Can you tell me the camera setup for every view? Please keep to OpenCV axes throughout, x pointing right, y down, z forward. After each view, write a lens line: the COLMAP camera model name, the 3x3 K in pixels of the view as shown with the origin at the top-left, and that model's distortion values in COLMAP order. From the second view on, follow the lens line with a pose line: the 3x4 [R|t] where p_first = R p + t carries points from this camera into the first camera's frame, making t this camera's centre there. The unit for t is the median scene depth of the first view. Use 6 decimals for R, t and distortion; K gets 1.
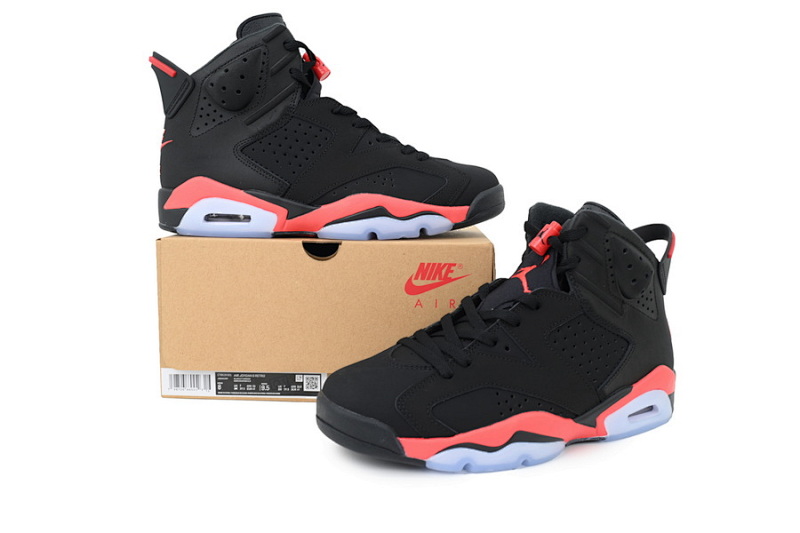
lens RADIAL K [[690.5, 0, 396.8], [0, 690.5, 267.2], [0, 0, 1]] dist [0.000344, 0.004622]
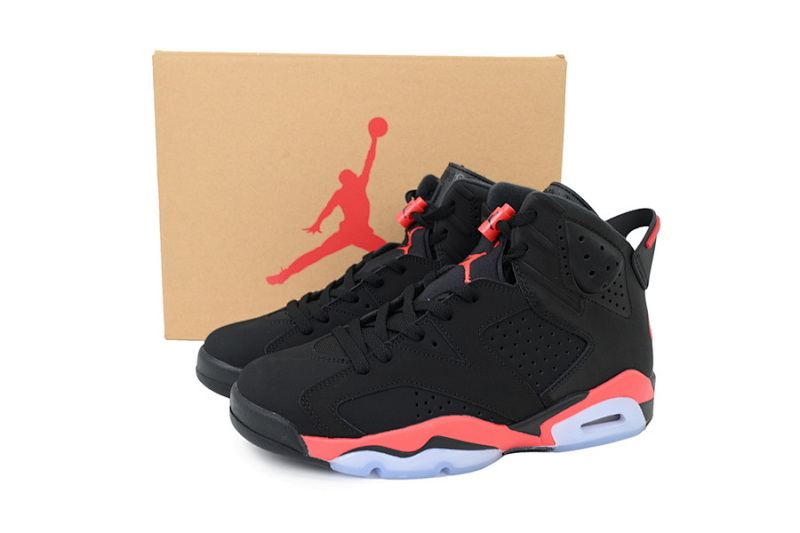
lens RADIAL K [[690.5, 0, 401.1], [0, 690.5, 266.3], [0, 0, 1]] dist [0.000344, 0.004622]
pose [[0.989272, 0.029003, -0.143177, 0.233559], [-0.024755, 0.999202, 0.031362, -0.011062], [0.143972, -0.027481, 0.989200, 0.096844]]
